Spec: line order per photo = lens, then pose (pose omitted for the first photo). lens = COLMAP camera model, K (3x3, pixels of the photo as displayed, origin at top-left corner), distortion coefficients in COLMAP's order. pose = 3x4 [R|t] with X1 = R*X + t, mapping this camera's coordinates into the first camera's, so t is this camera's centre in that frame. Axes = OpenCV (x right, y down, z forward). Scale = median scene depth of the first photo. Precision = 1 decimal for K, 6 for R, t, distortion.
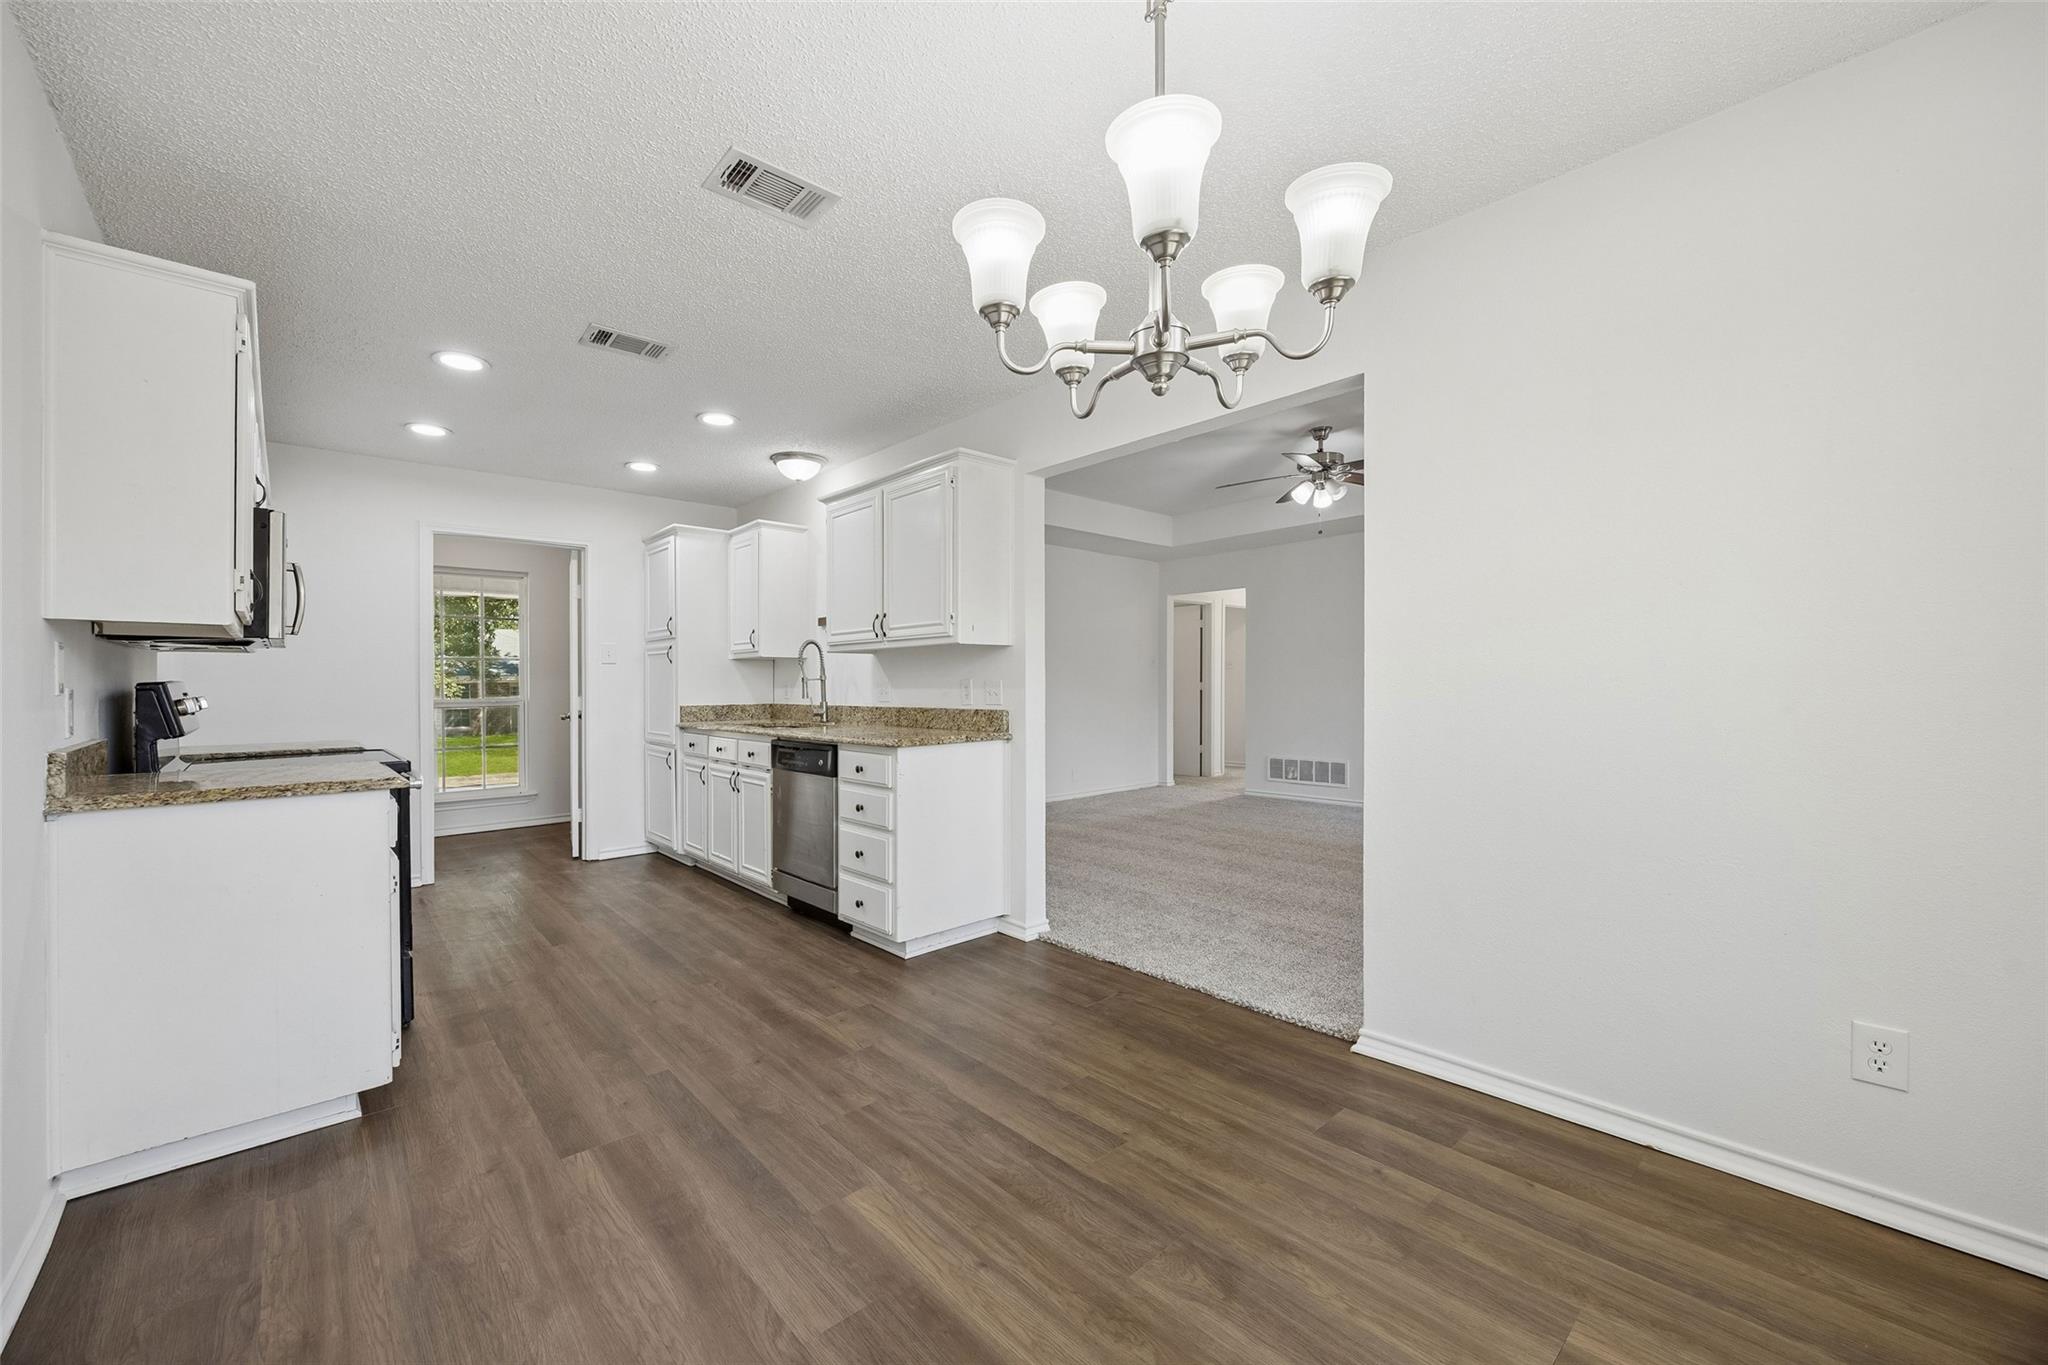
lens RADIAL K [[793.7, 0, 1024.0], [0, 793.7, 682.5], [0, 0, 1]] dist [-0.000038, -0.000115]
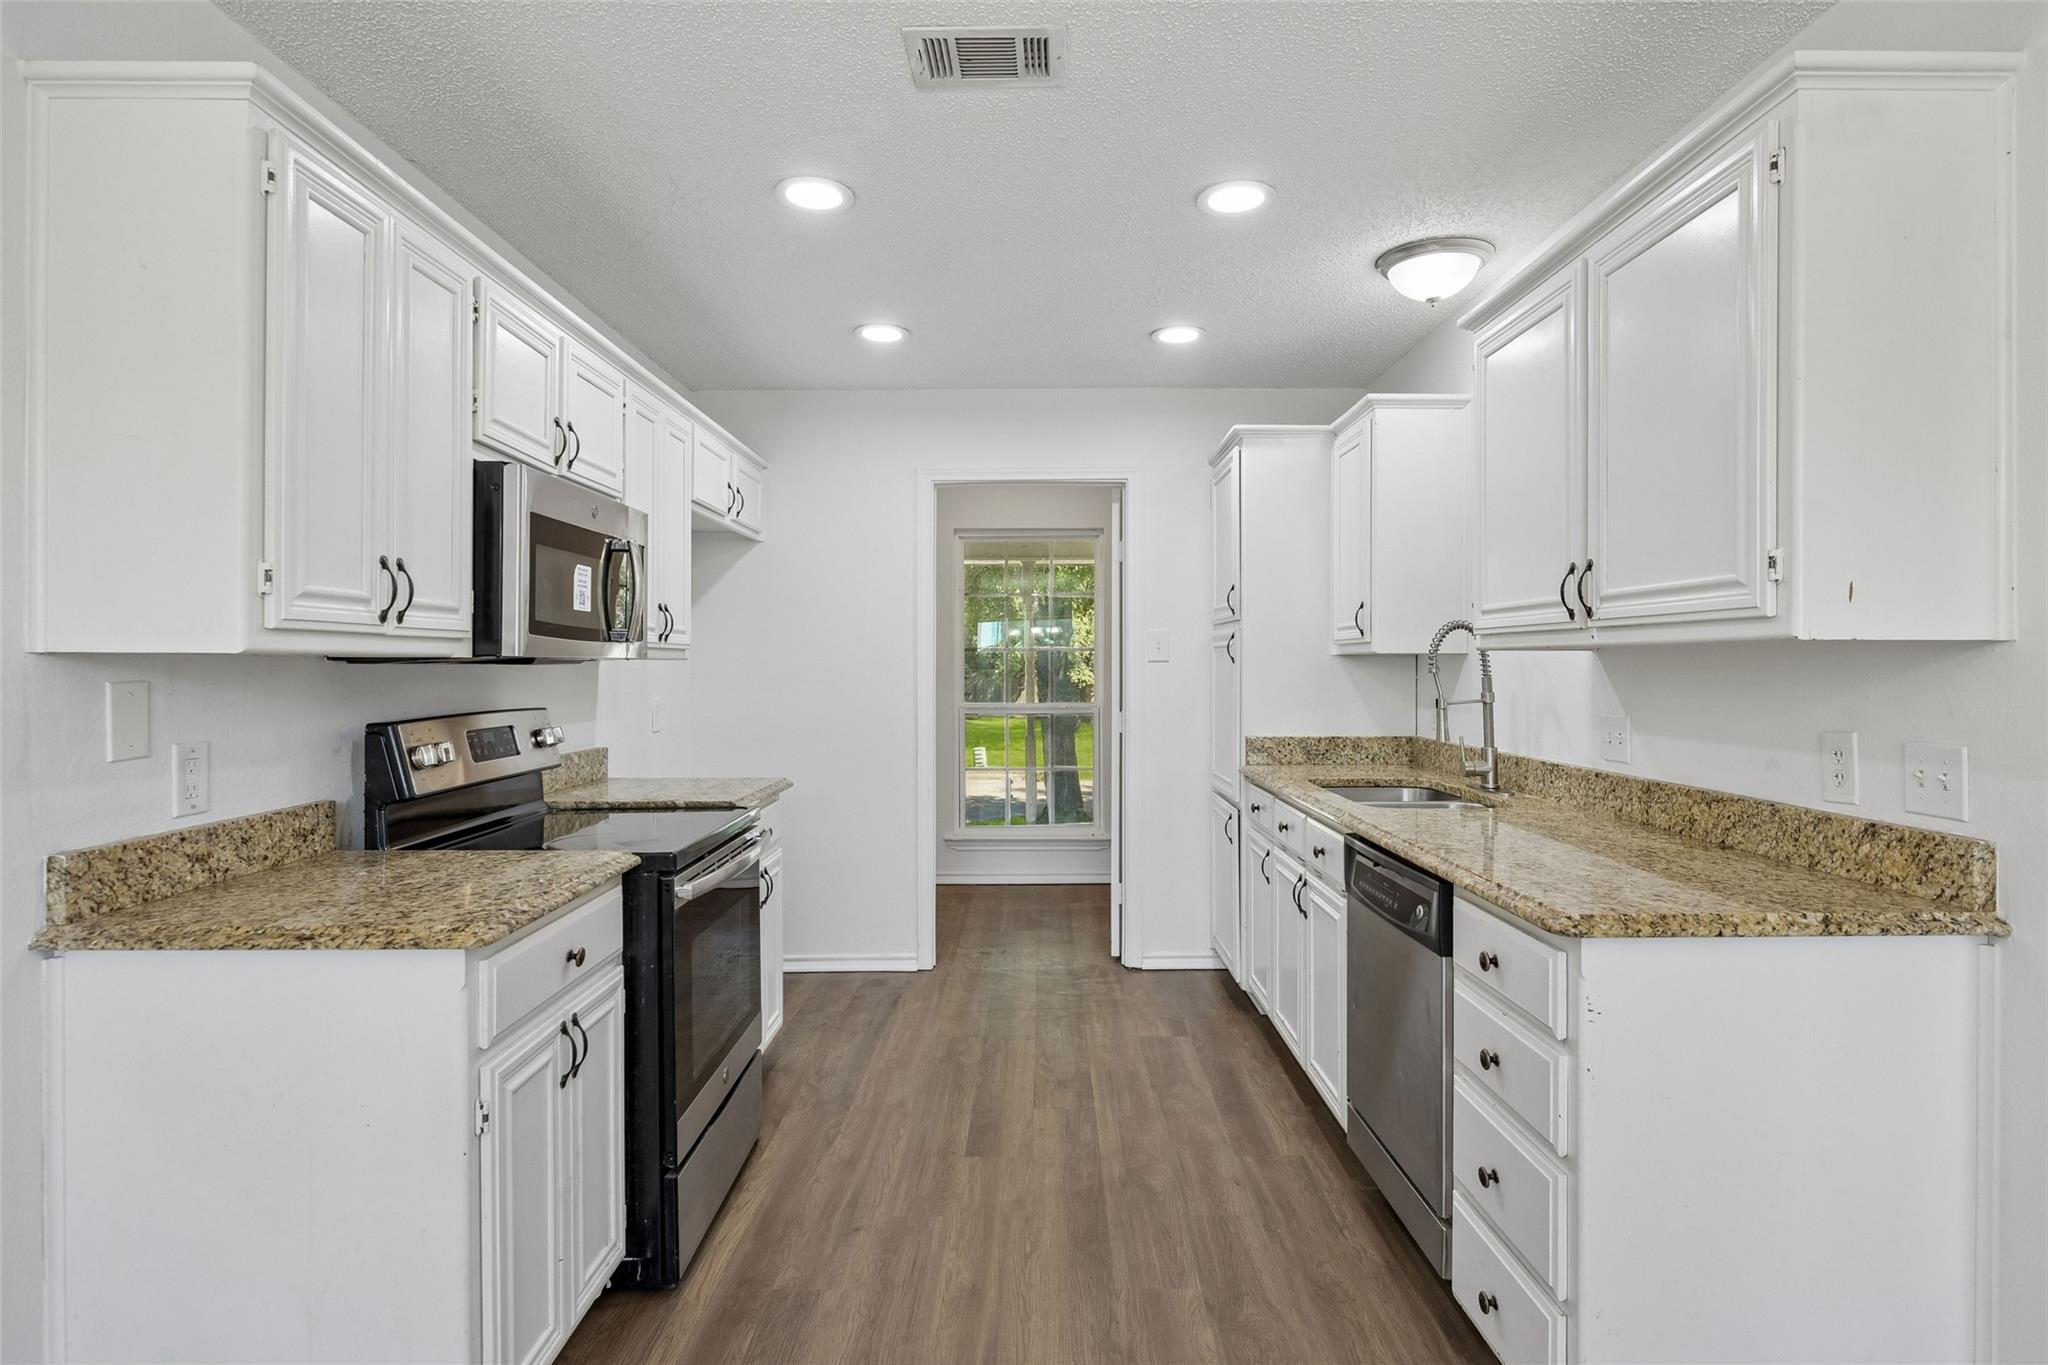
lens RADIAL K [[1102.2, 0, 1025.3], [0, 1102.2, 653.0], [0, 0, 1]] dist [0.000441, 0.000135]
pose [[0.733697, 0.000128, -0.679476, -0.003745], [-0.004838, 0.999976, -0.005036, -0.034558], [0.679459, 0.006982, 0.733680, 0.382207]]
